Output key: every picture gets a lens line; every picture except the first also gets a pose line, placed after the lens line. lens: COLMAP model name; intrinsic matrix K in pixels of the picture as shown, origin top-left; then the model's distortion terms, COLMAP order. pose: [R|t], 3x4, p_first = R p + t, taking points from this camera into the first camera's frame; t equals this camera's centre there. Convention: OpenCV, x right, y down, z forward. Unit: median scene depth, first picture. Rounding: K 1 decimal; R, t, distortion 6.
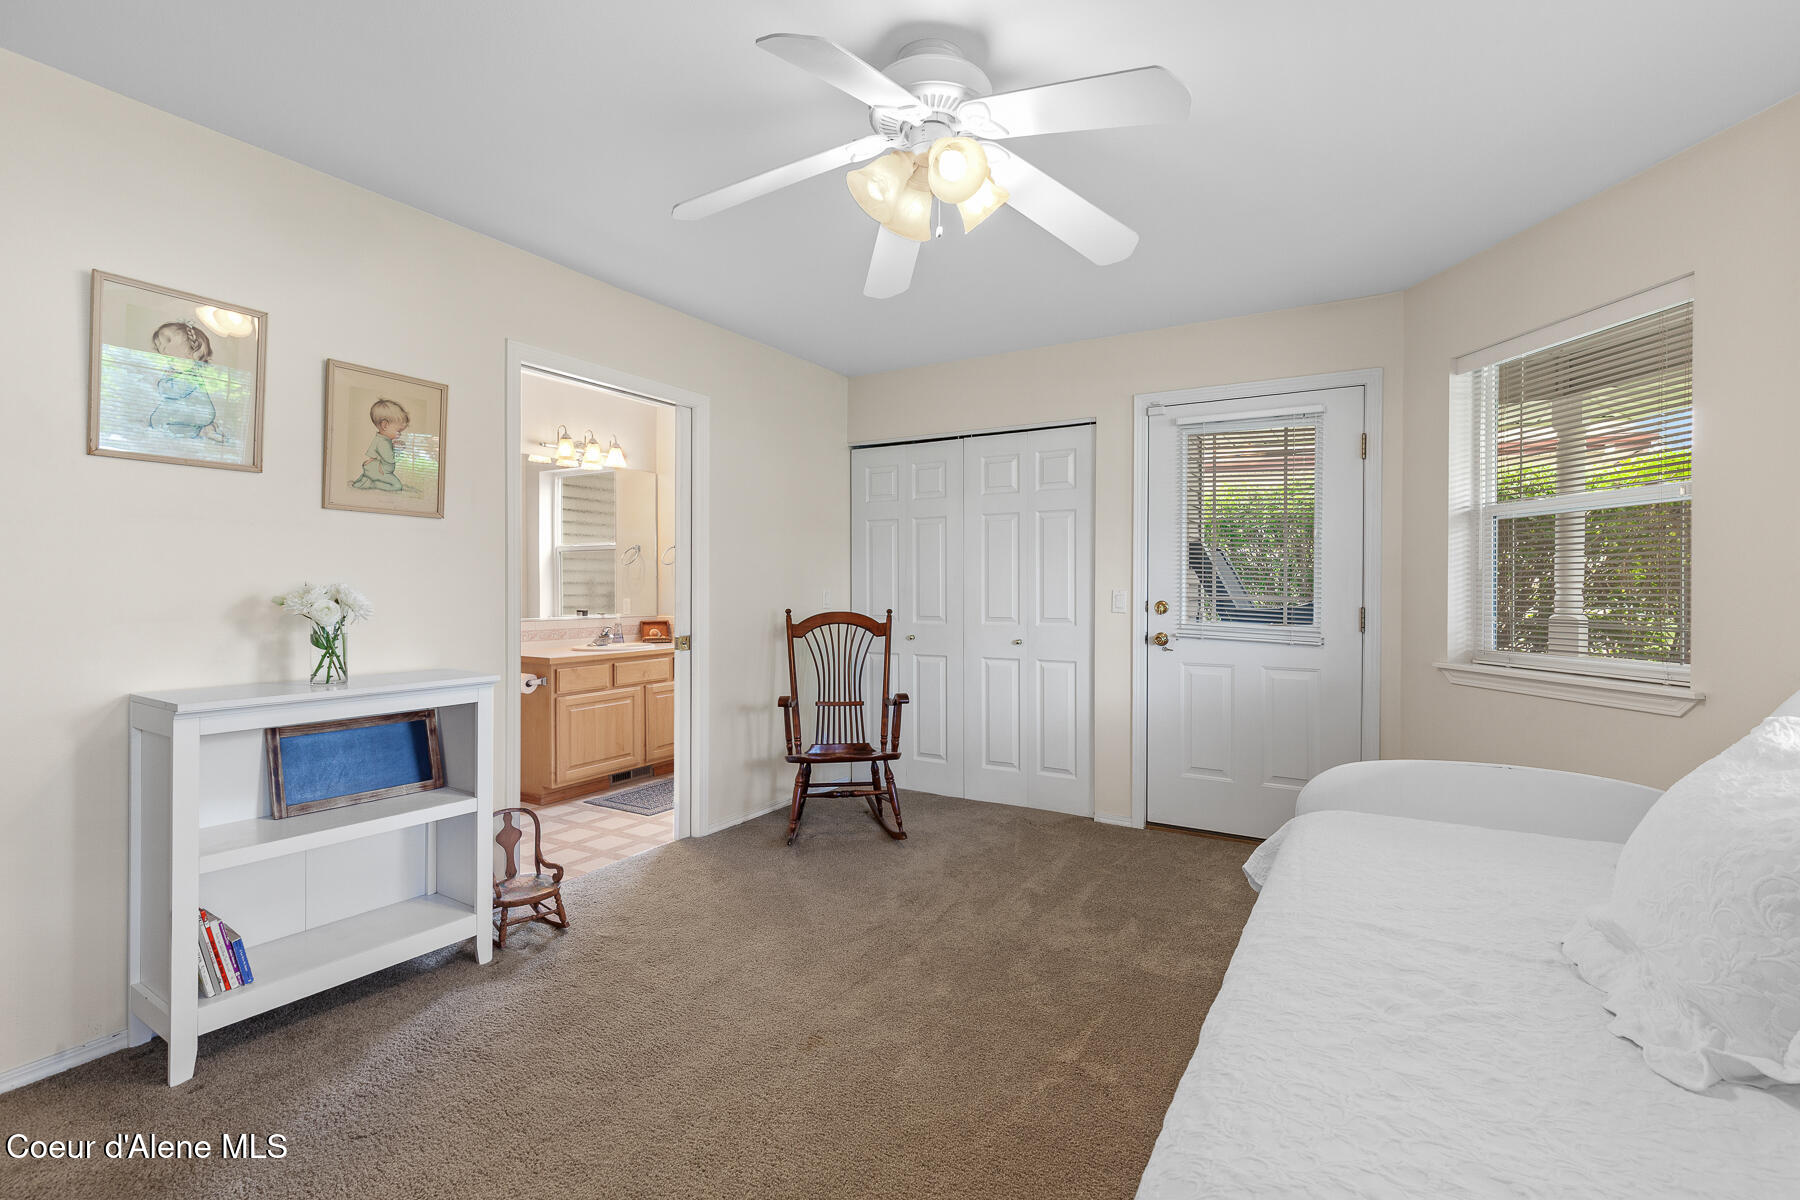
lens RADIAL K [[812.0, 0, 908.5], [0, 812.0, 592.7], [0, 0, 1]] dist [0.006068, -0.001520]
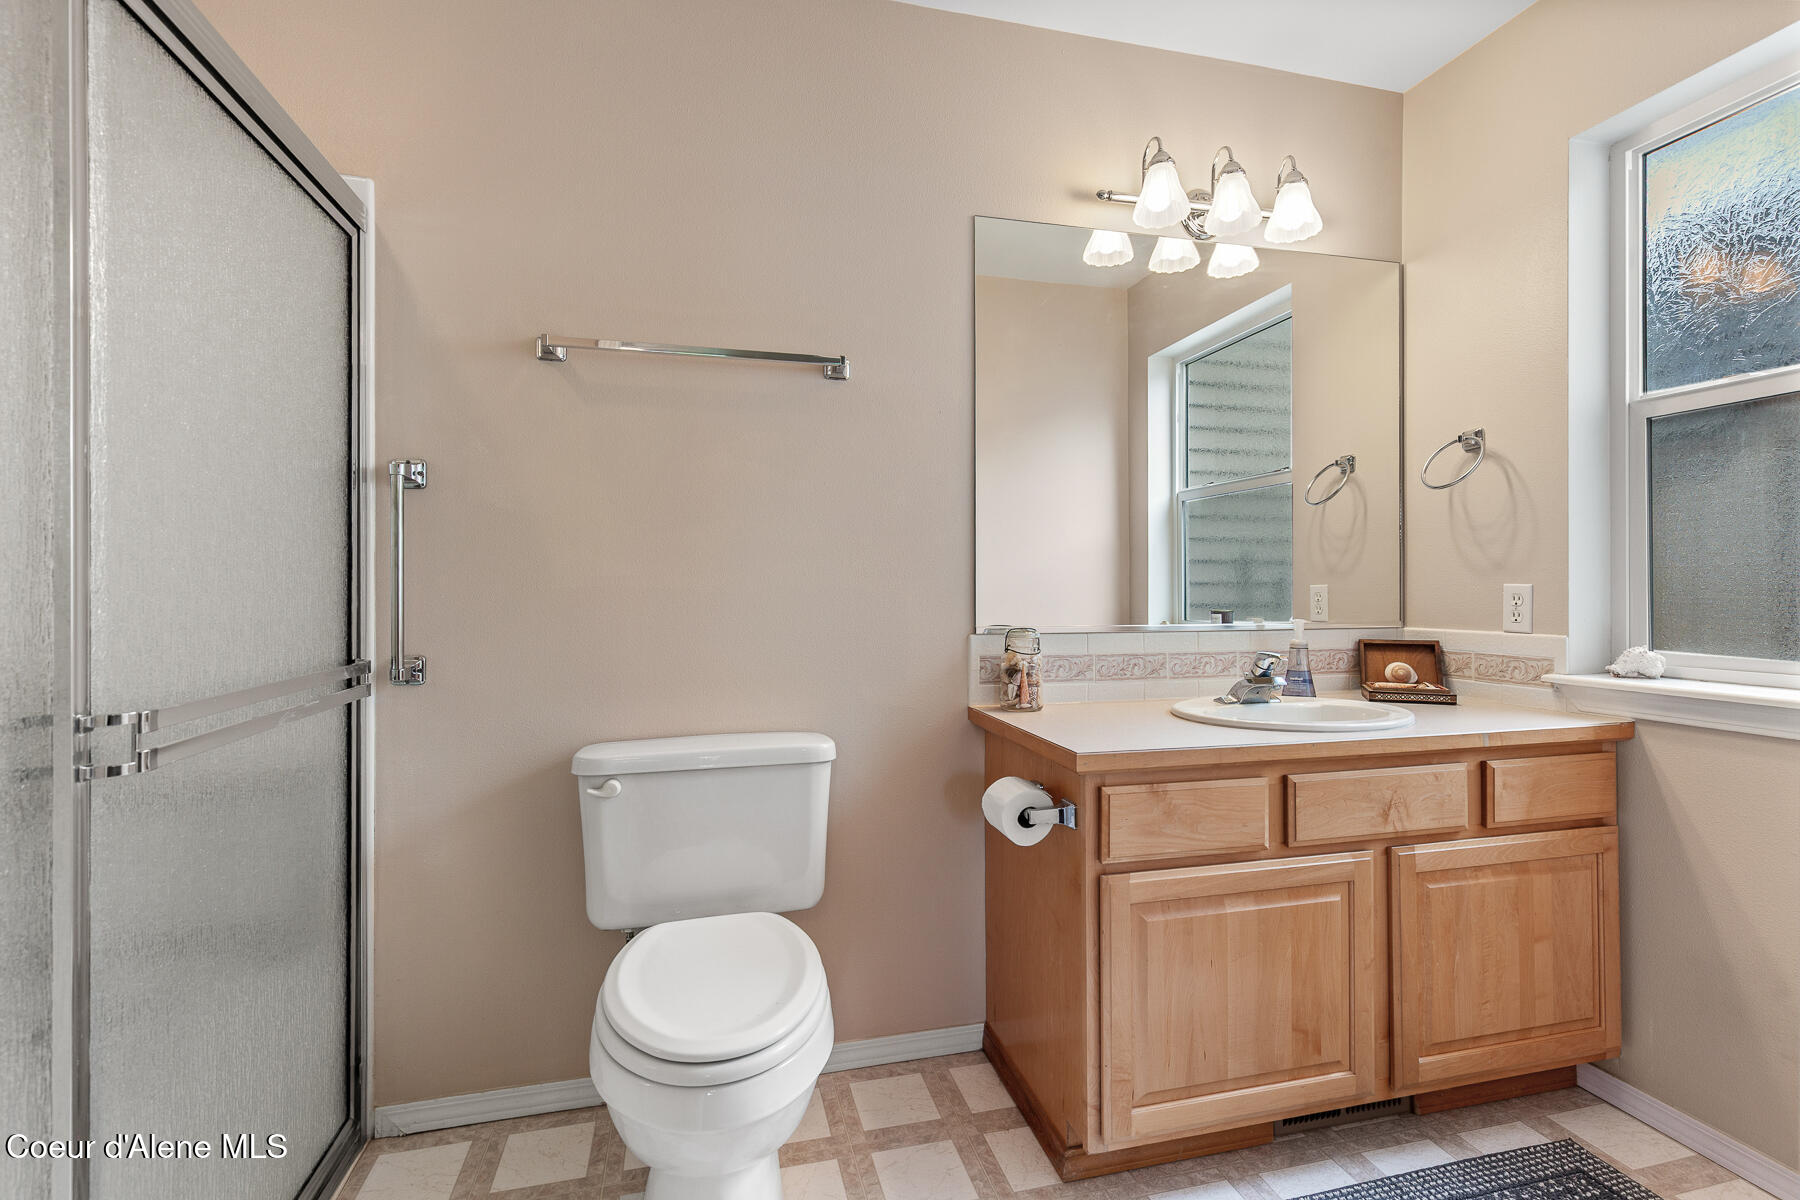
lens RADIAL K [[812.0, 0, 905.0], [0, 812.0, 594.9], [0, 0, 1]] dist [0.006068, -0.001520]
pose [[0.703516, 0.000487, -0.710679, -0.222778], [-0.004142, 0.999986, -0.003415, 0.016656], [0.710667, 0.005346, 0.703508, 0.617970]]
